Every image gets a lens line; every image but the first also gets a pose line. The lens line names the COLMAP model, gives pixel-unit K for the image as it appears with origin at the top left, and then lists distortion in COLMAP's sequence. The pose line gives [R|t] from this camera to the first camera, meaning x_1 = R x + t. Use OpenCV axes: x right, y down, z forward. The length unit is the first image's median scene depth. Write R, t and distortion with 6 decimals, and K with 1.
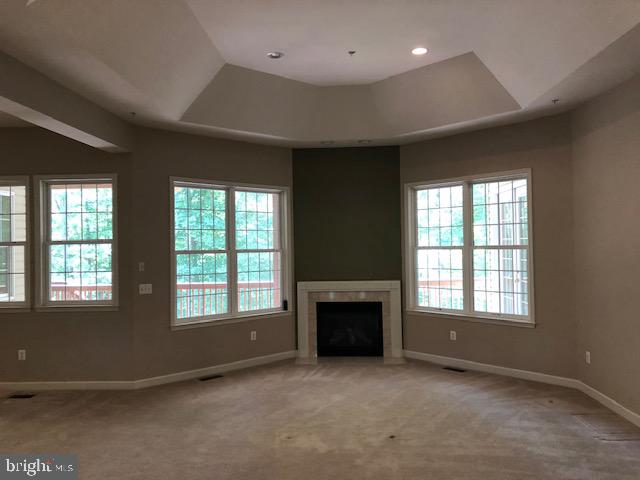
lens RADIAL K [[534.8, 0, 320.0], [0, 534.8, 240.0], [0, 0, 1]] dist [0.035703, 0.000195]
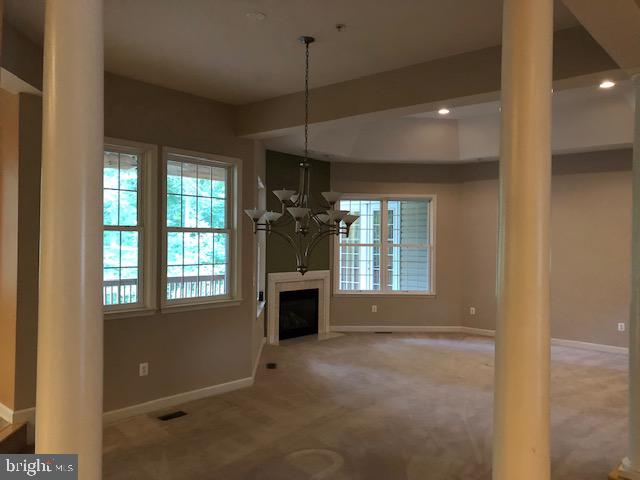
lens RADIAL K [[534.8, 0, 320.0], [0, 534.8, 240.0], [0, 0, 1]] dist [0.035703, 0.000195]
pose [[0.601825, 0.025048, 0.798235, -0.859487], [-0.022631, 0.999642, -0.014306, 0.023238], [-0.798307, -0.009455, 0.602176, 0.268179]]
